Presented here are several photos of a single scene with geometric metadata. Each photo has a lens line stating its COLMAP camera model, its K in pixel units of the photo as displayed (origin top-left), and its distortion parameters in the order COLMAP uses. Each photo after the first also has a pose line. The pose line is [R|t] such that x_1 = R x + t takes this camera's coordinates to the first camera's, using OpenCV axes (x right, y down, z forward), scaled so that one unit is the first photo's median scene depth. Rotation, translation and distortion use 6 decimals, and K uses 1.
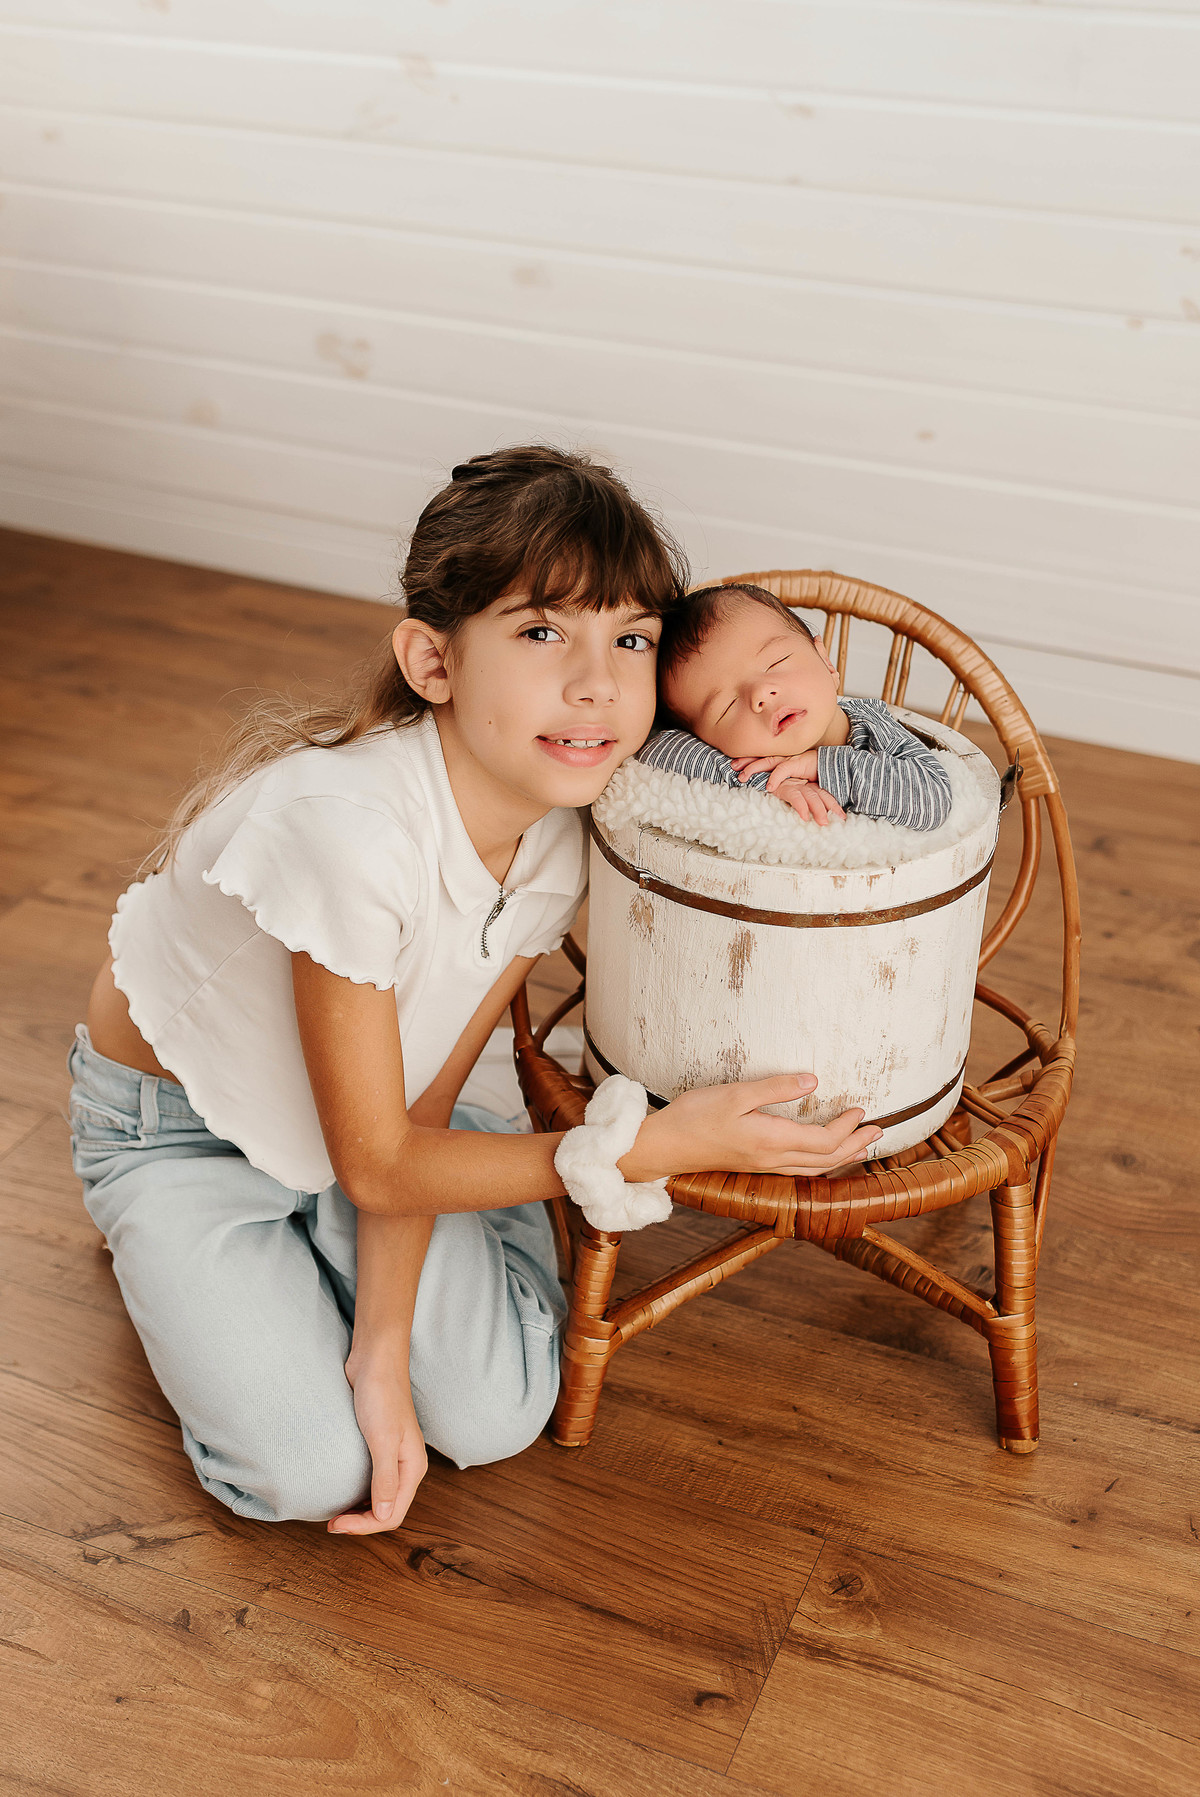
lens RADIAL K [[1776.8, 0, 600.5], [0, 1776.8, 898.9], [0, 0, 1]] dist [0.003167, -0.002663]
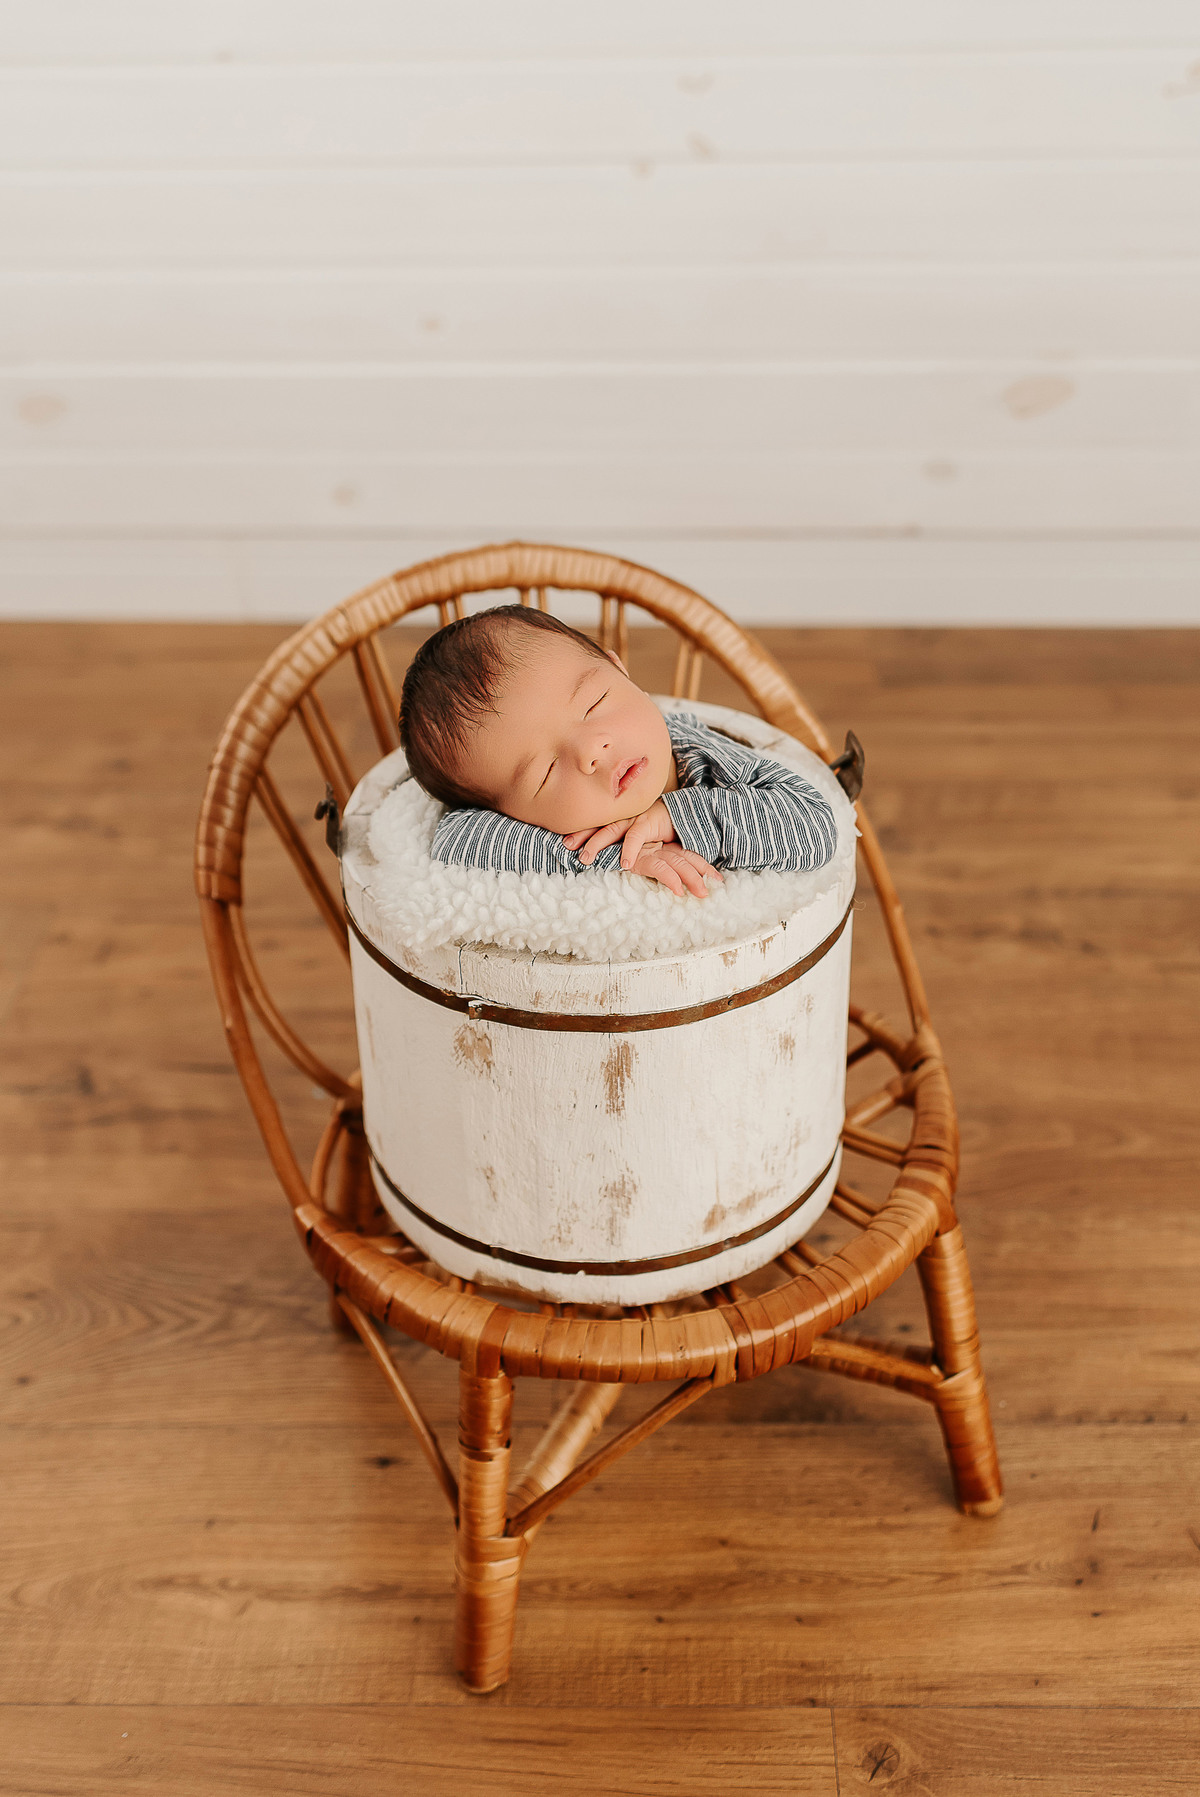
lens RADIAL K [[1881.2, 0, 599.8], [0, 1881.2, 857.3], [0, 0, 1]] dist [0.010301, 0.011127]
pose [[0.936262, -0.231953, 0.263839, -0.118261], [0.223561, 0.972726, 0.061837, -0.106756], [-0.270986, 0.001088, 0.962583, 0.188660]]
